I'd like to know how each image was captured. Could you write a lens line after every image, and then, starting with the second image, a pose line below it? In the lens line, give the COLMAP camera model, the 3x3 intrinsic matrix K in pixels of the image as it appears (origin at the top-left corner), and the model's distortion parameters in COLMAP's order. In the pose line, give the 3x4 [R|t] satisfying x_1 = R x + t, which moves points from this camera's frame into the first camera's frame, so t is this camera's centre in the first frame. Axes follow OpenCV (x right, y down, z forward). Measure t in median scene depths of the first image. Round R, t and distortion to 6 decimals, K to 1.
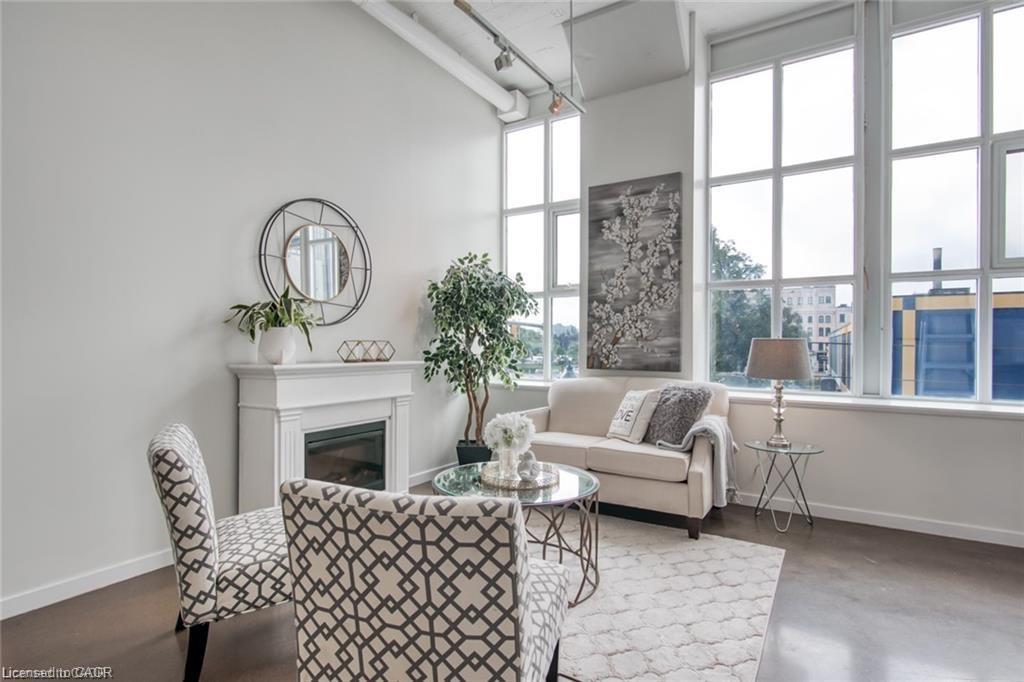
lens RADIAL K [[531.8, 0, 511.4], [0, 531.8, 332.2], [0, 0, 1]] dist [-0.006376, -0.000892]
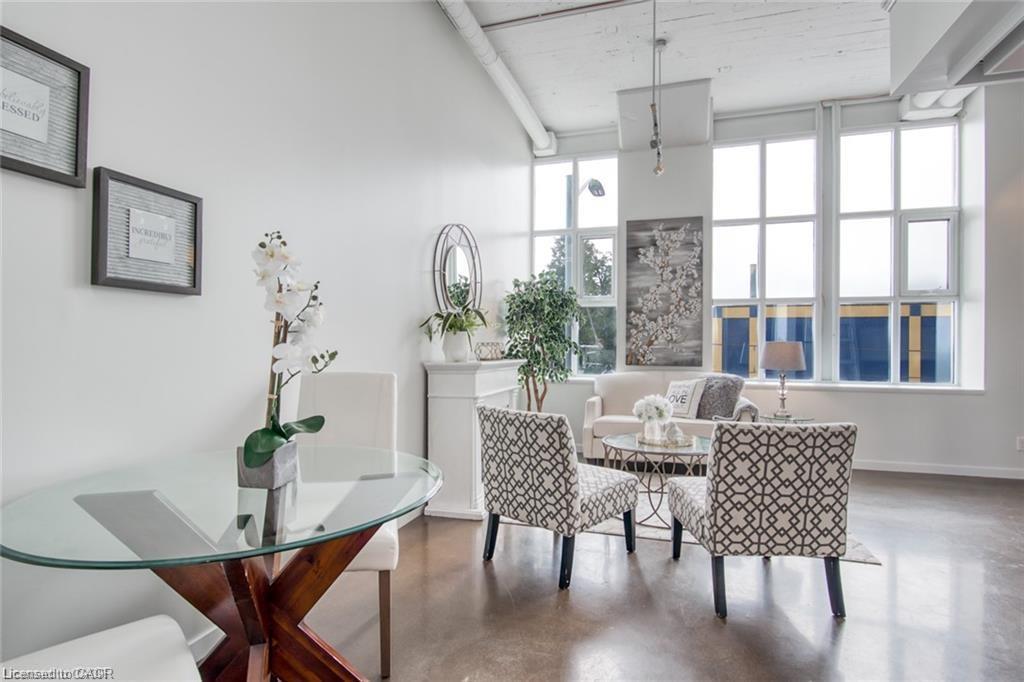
lens RADIAL K [[537.5, 0, 513.9], [0, 537.5, 331.6], [0, 0, 1]] dist [-0.005396, -0.000672]
pose [[0.963645, 0.007988, 0.267068, -0.481713], [-0.006856, 0.999963, -0.005173, -0.002362], [-0.267099, 0.003154, 0.963664, -0.165240]]
